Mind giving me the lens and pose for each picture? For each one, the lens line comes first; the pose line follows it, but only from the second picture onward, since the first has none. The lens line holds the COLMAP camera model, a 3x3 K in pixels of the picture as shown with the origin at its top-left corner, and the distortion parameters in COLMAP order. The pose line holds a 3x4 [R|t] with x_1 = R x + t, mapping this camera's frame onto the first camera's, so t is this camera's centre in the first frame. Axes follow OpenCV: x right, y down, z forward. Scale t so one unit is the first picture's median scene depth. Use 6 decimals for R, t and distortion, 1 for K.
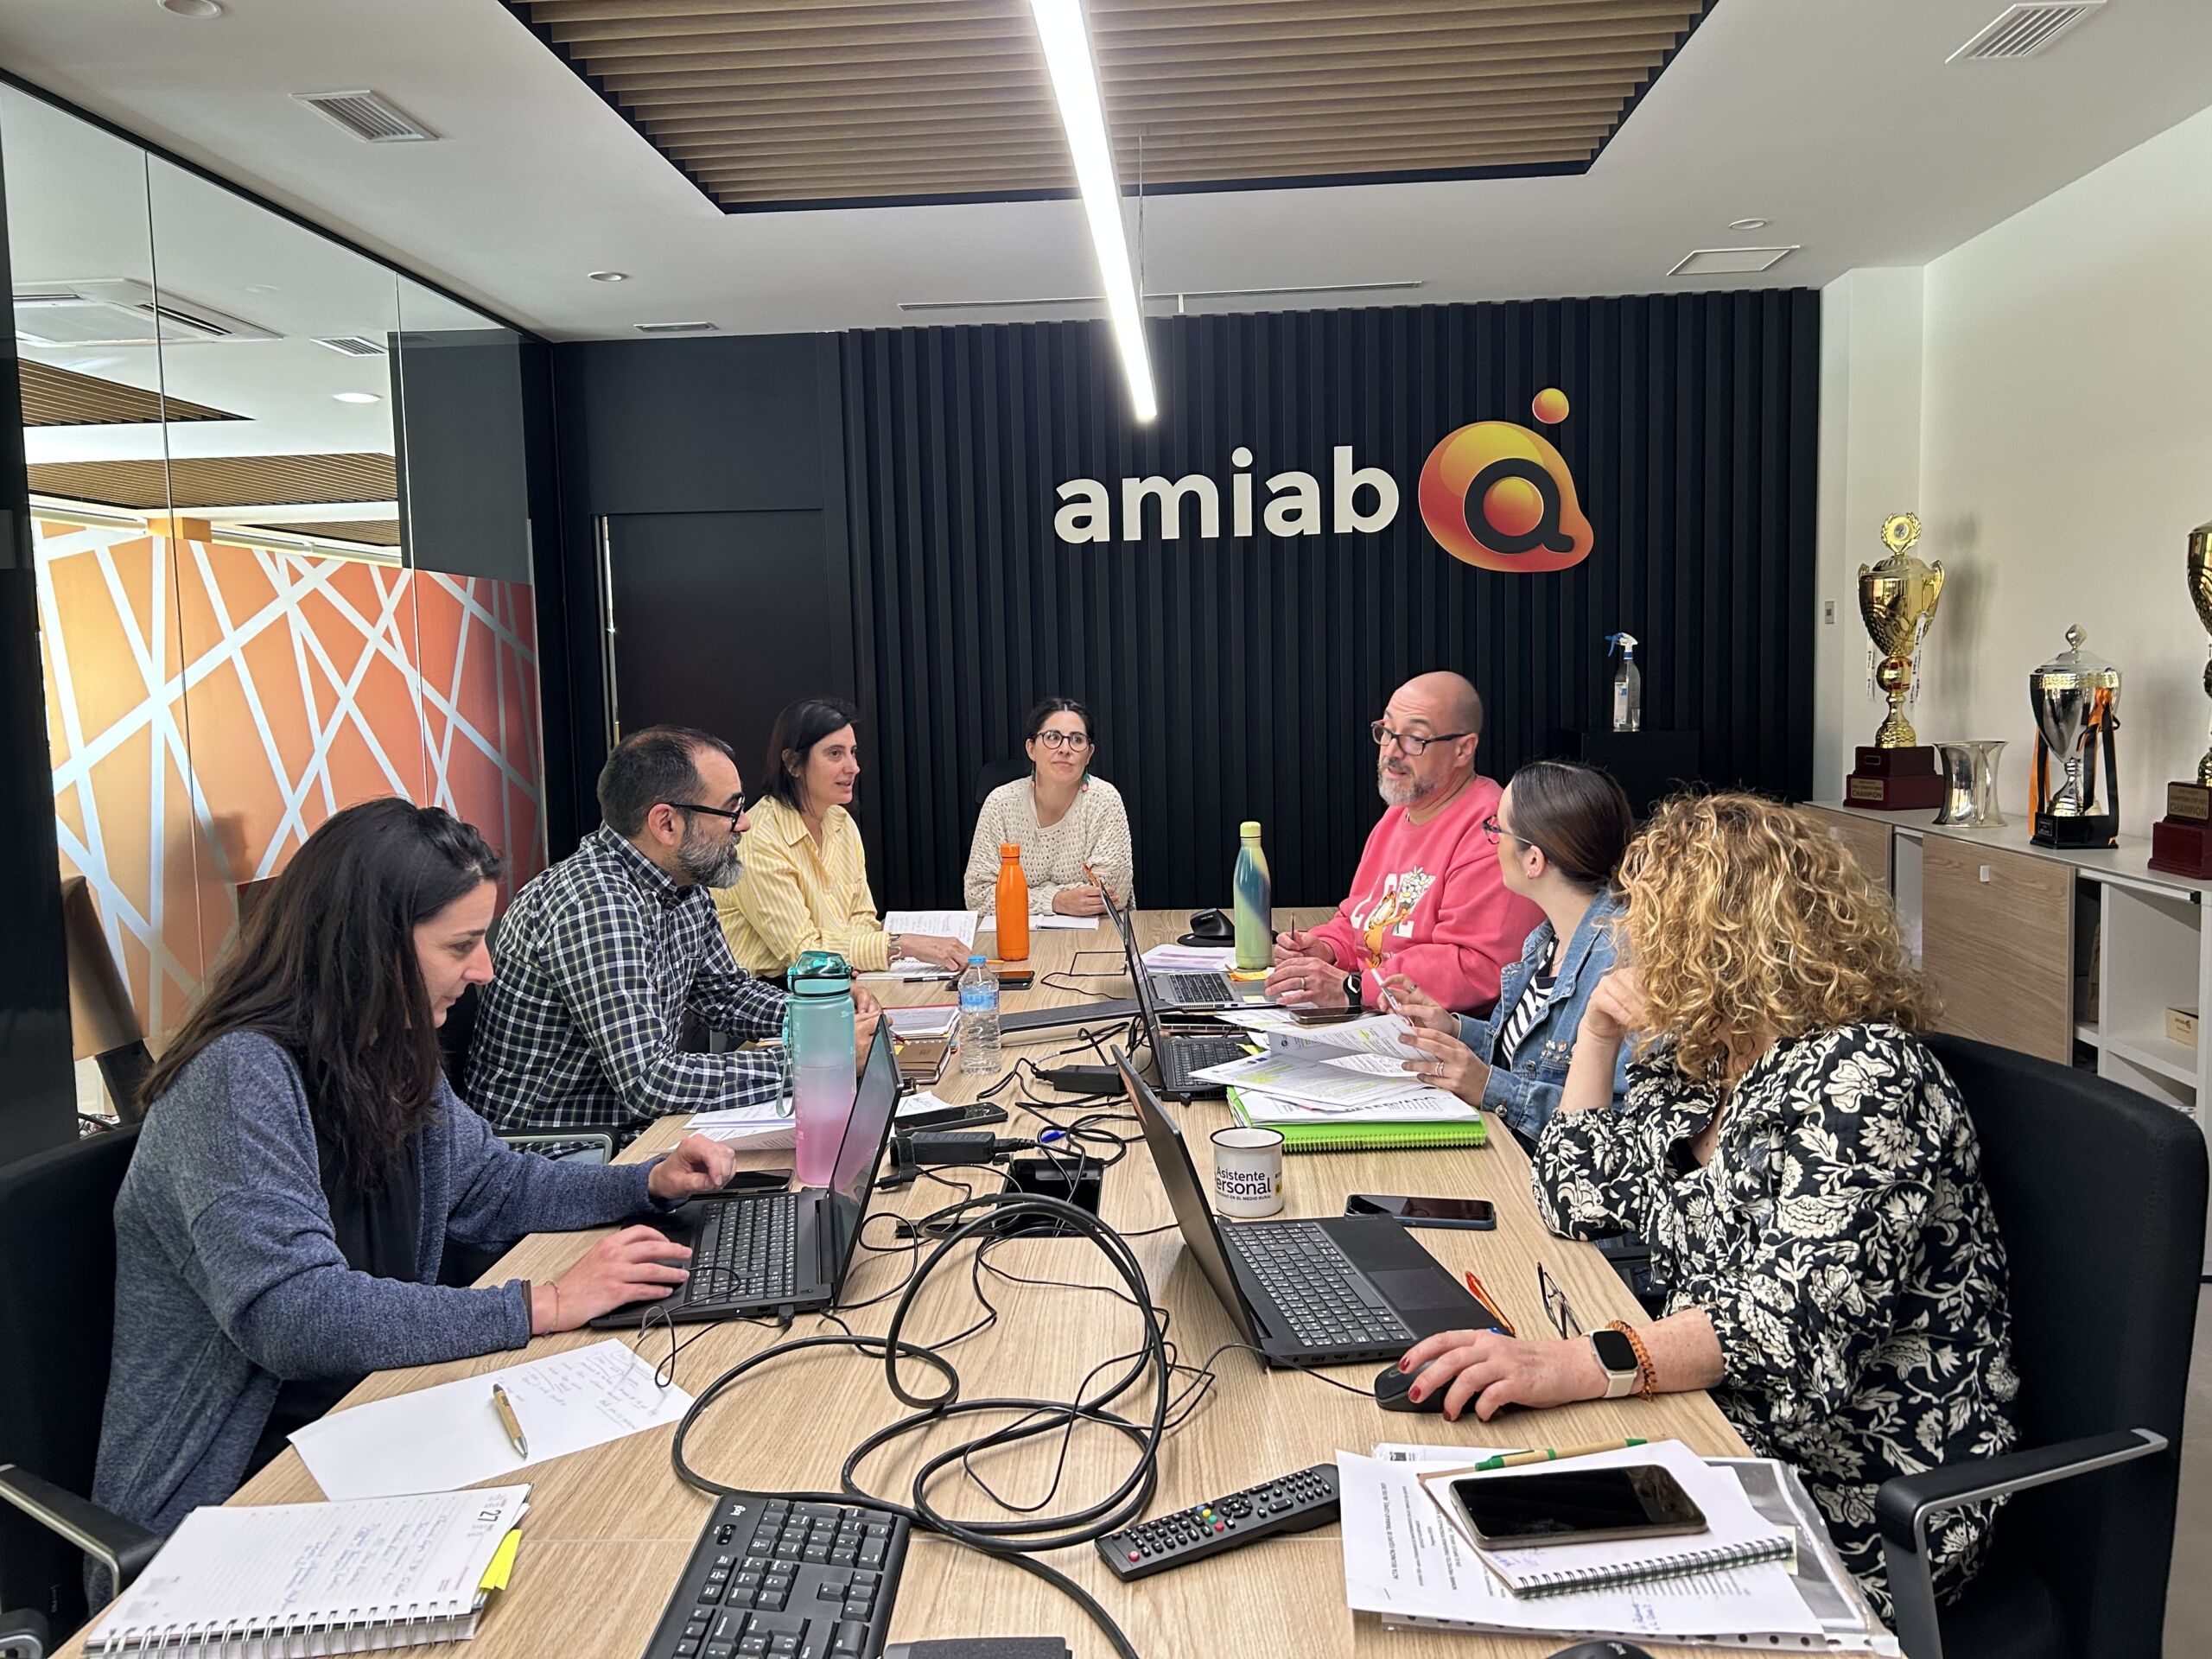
lens RADIAL K [[1671.3, 0, 1080.9], [0, 1671.3, 824.6], [0, 0, 1]] dist [0.060324, -0.062622]
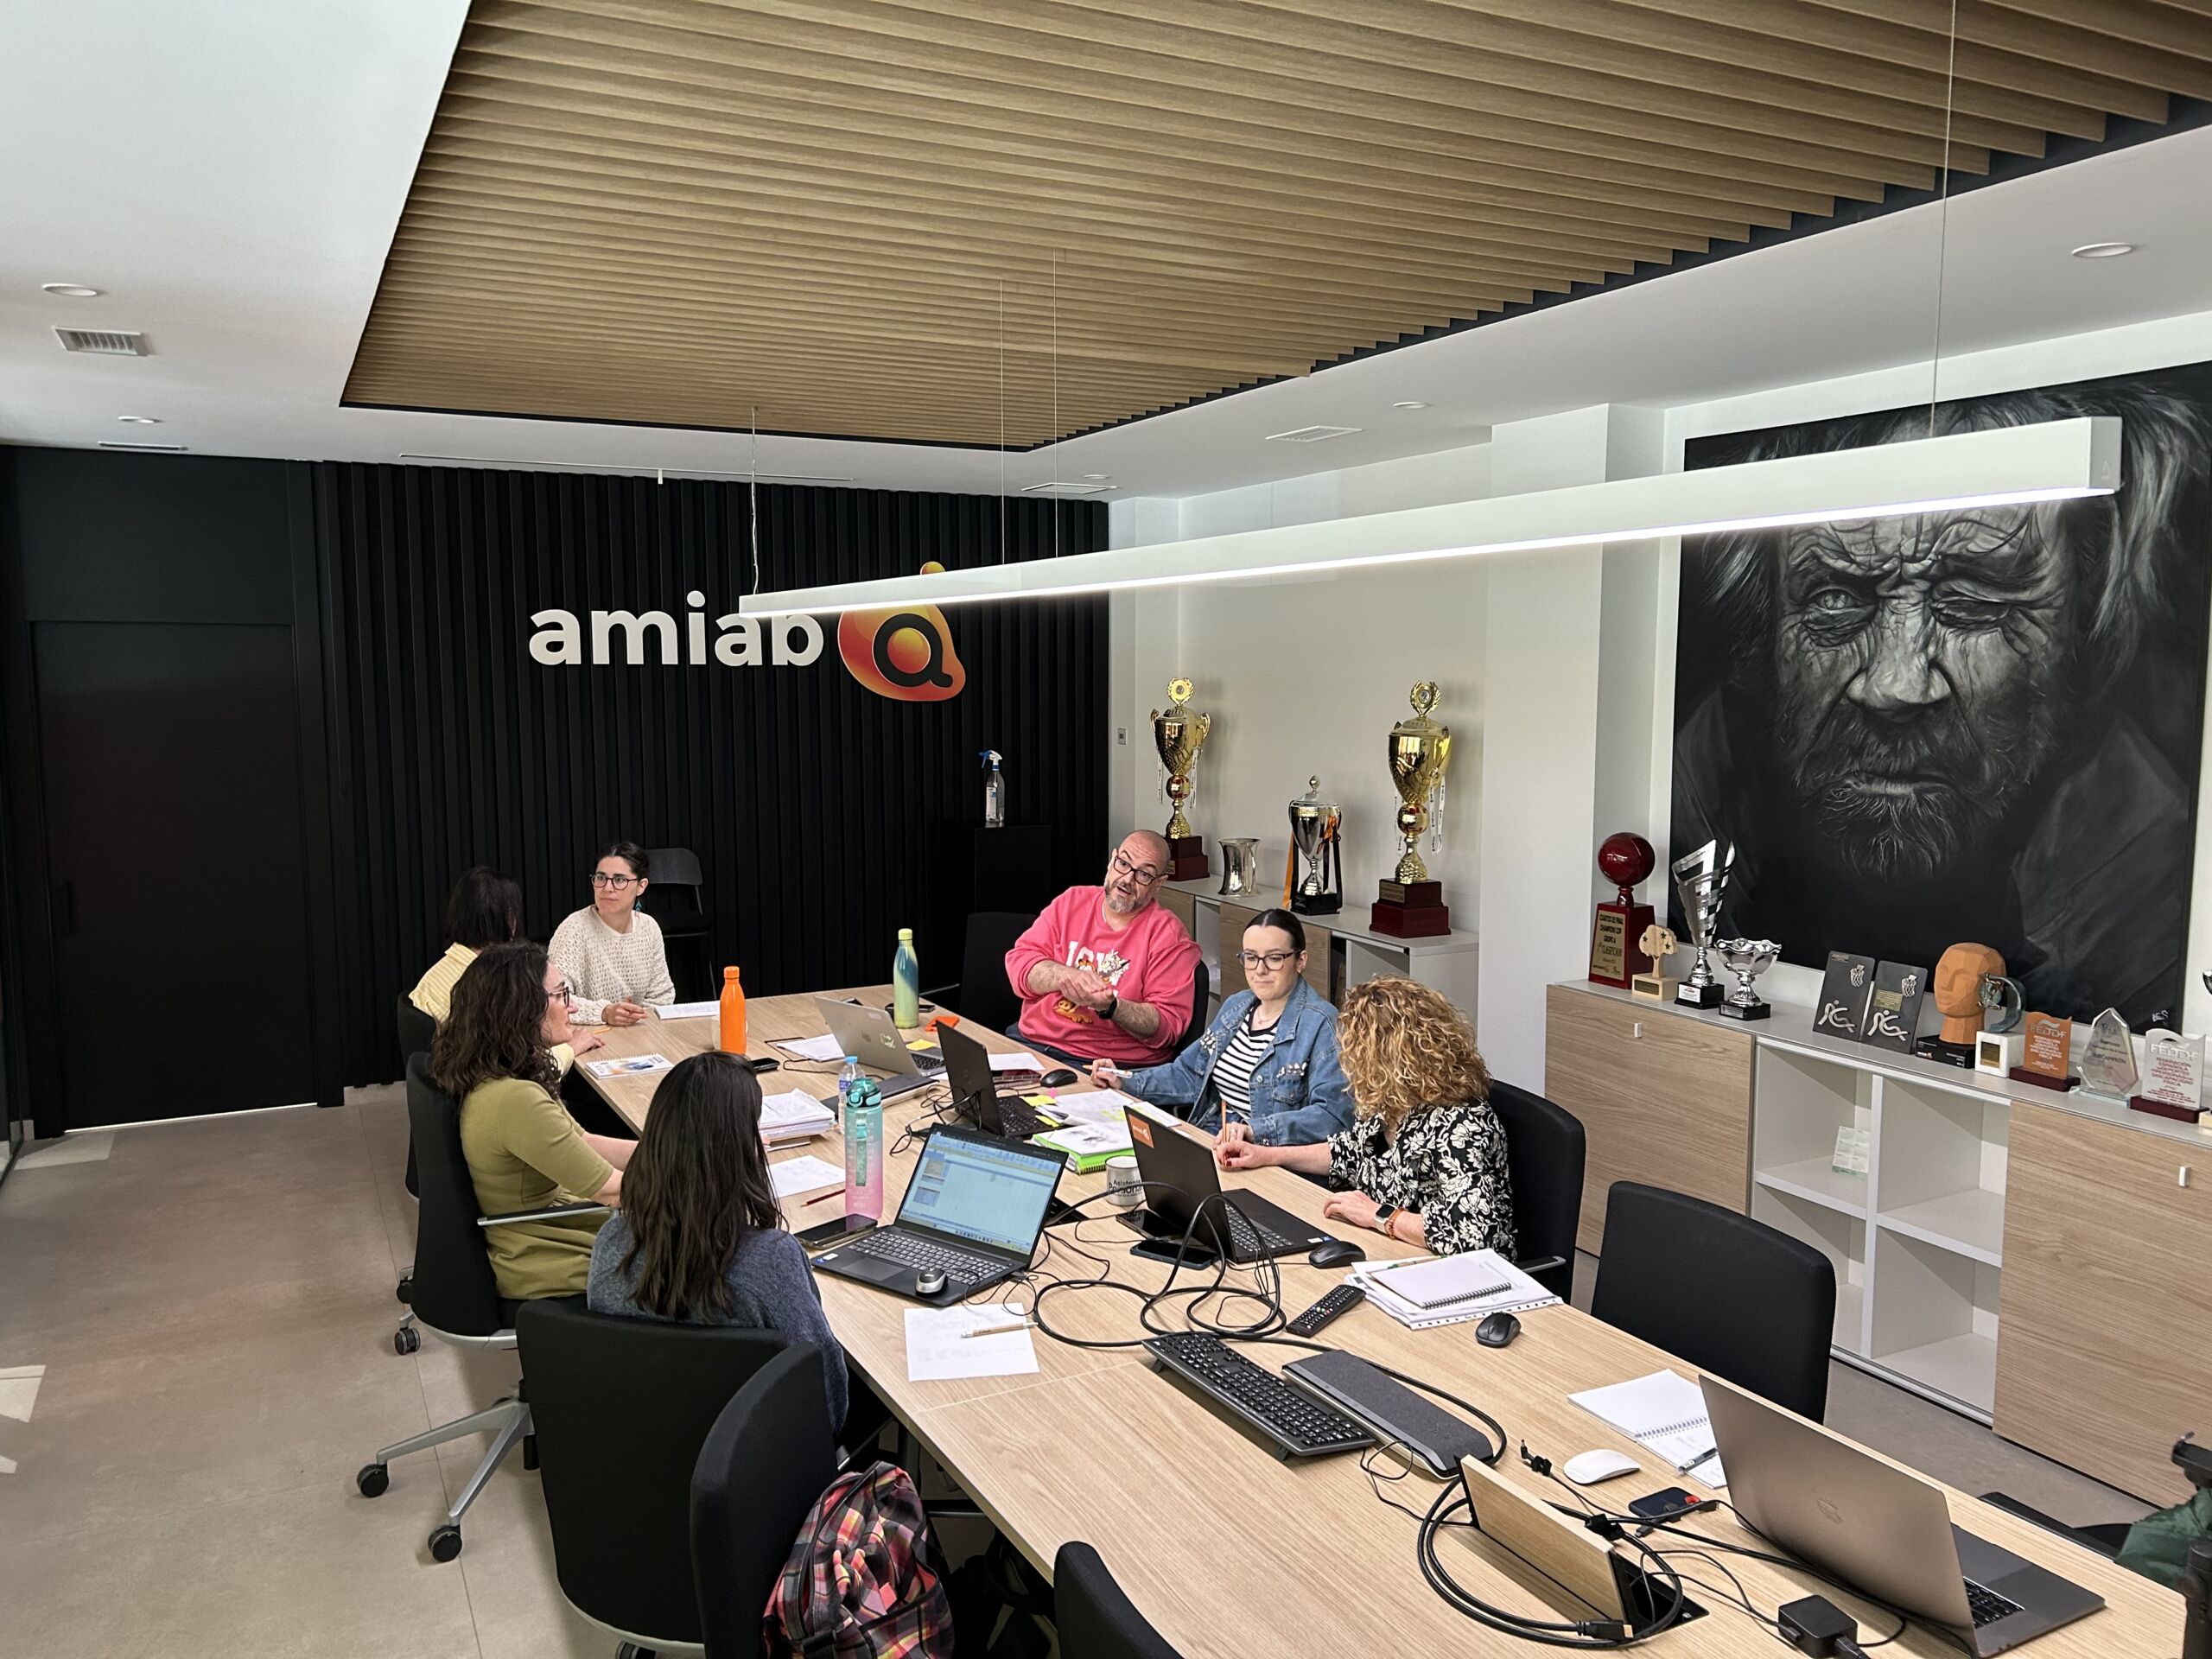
lens RADIAL K [[1671.3, 0, 1099.2], [0, 1671.3, 831.8], [0, 0, 1]] dist [0.060324, -0.062622]
pose [[0.859667, -0.023790, 0.510301, -0.284748], [0.023164, 0.999703, 0.007583, -0.058885], [-0.510329, 0.005302, 0.859963, -0.180733]]
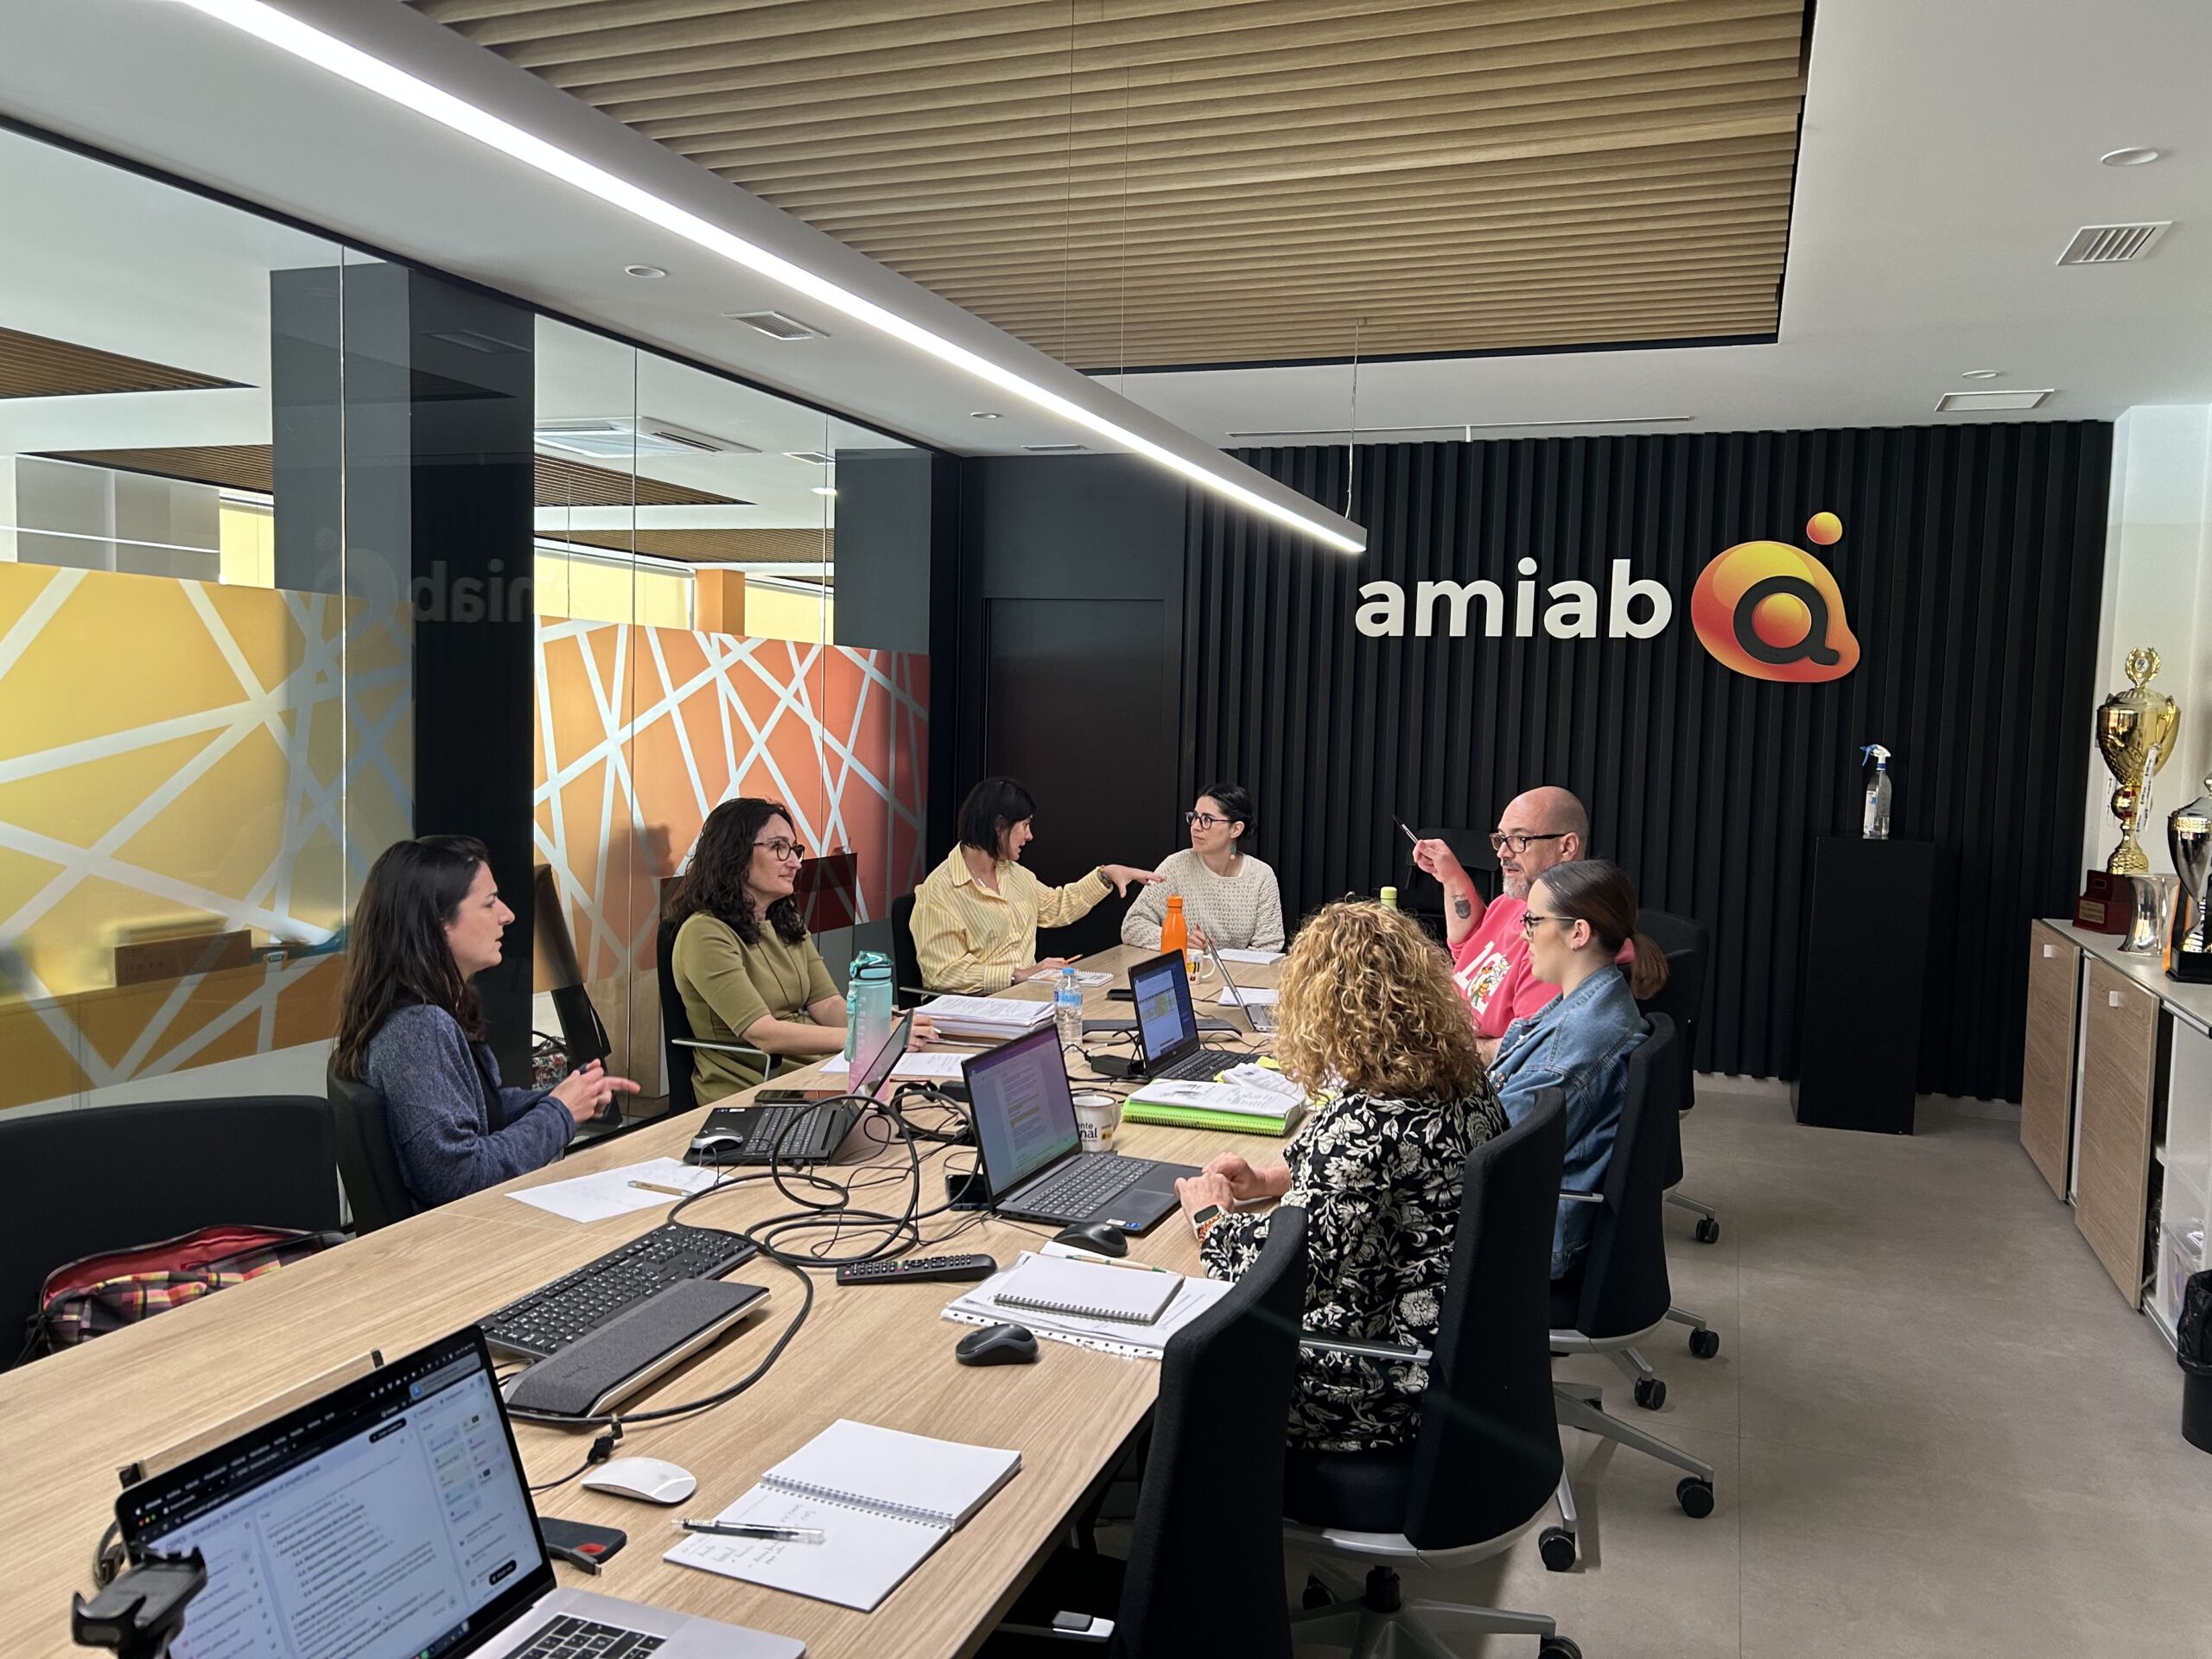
lens RADIAL K [[1671.3, 0, 1126.3], [0, 1671.3, 853.2], [0, 0, 1]] dist [0.060324, -0.062622]
pose [[0.960768, 0.075769, -0.266803, 0.160598], [-0.077552, 0.996981, 0.003861, -0.013559], [0.266290, 0.016981, 0.963743, -0.148696]]
